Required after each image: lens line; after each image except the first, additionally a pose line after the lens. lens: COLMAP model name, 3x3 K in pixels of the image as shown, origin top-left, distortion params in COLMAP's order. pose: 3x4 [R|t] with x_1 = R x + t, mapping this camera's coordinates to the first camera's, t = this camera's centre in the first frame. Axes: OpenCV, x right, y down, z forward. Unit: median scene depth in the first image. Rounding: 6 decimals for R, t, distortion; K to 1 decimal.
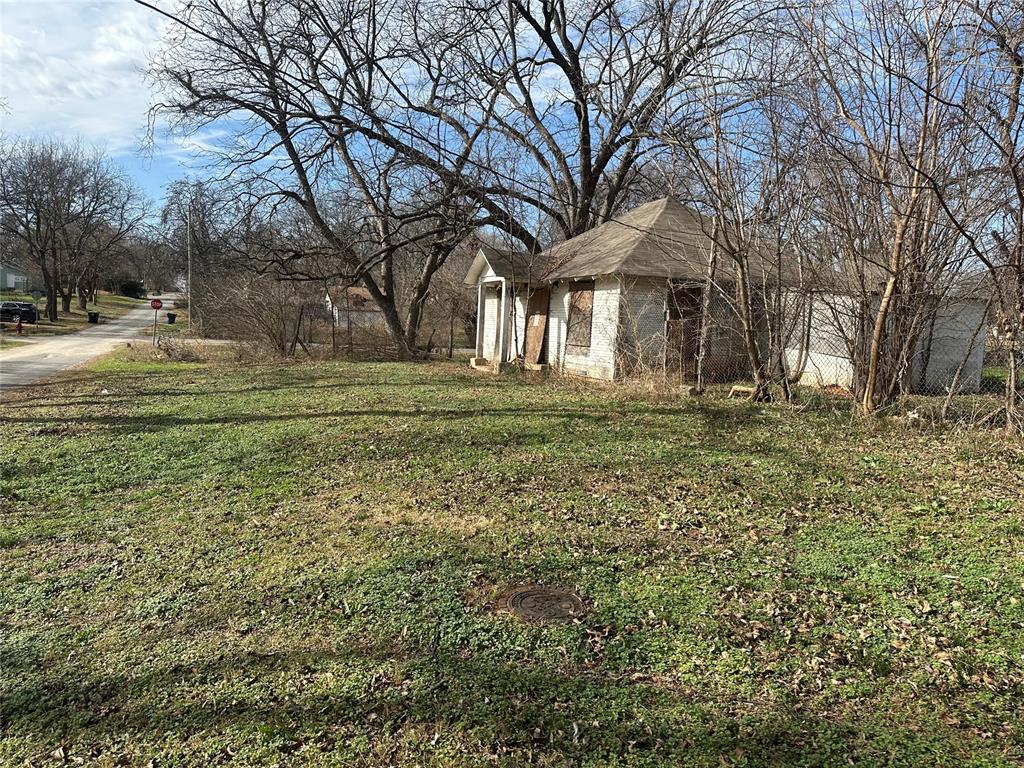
lens RADIAL K [[716.2, 0, 497.1], [0, 716.2, 396.0], [0, 0, 1]] dist [0.059149, -0.064742]
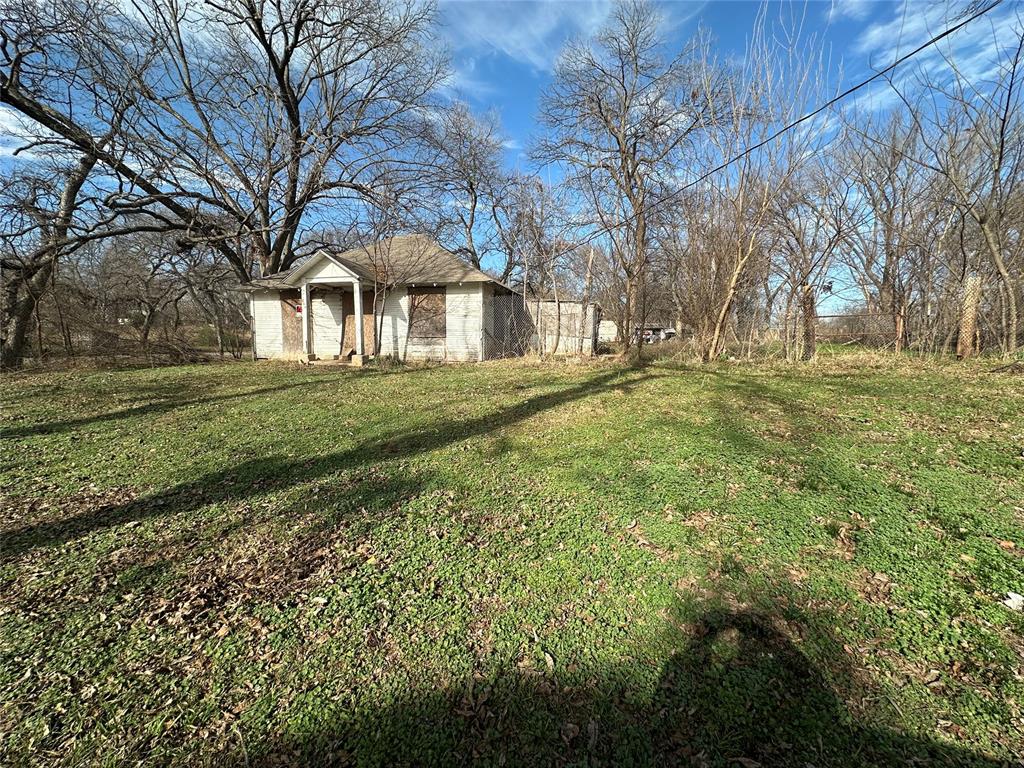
lens RADIAL K [[408.6, 0, 511.8], [0, 408.6, 383.1], [0, 0, 1]] dist [0.000370, 0.000408]
pose [[0.589805, -0.120382, 0.798523, -0.371006], [0.100268, 0.992092, 0.075503, -0.028045], [-0.801297, 0.035534, 0.597211, 0.424580]]
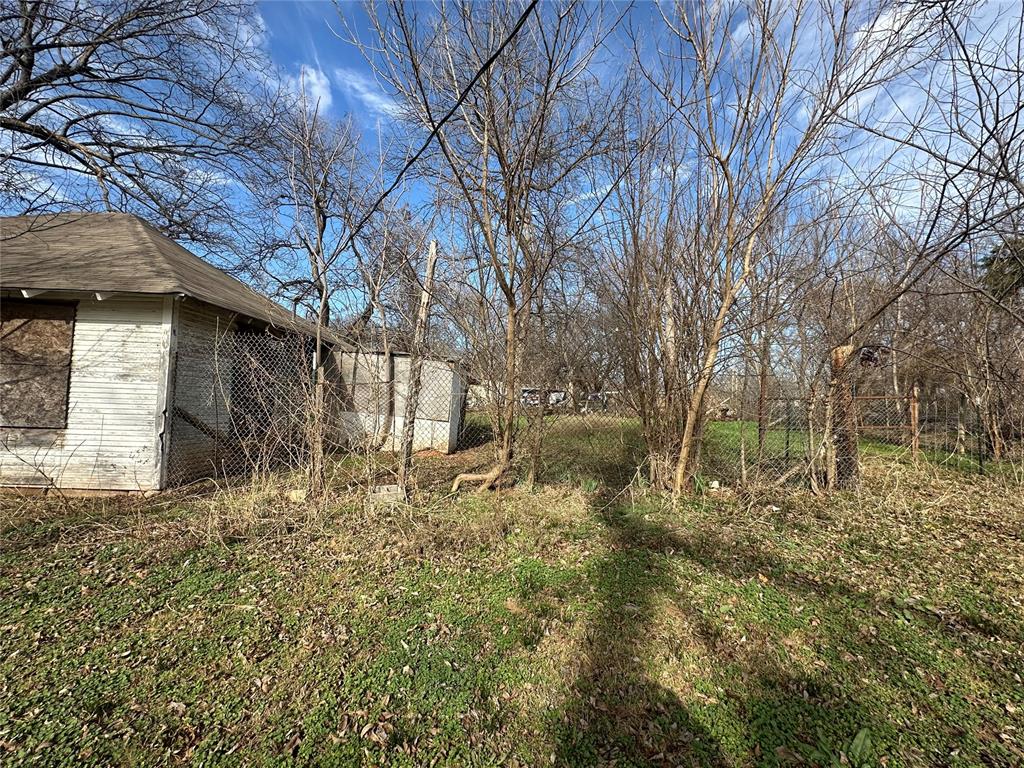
lens RADIAL K [[431.5, 0, 509.3], [0, 431.5, 385.7], [0, 0, 1]] dist [-0.005426, 0.003426]
pose [[0.356660, -0.001798, 0.934233, -0.042011], [0.078392, 0.996529, -0.028010, -0.060593], [-0.930940, 0.083226, 0.355563, 0.543573]]
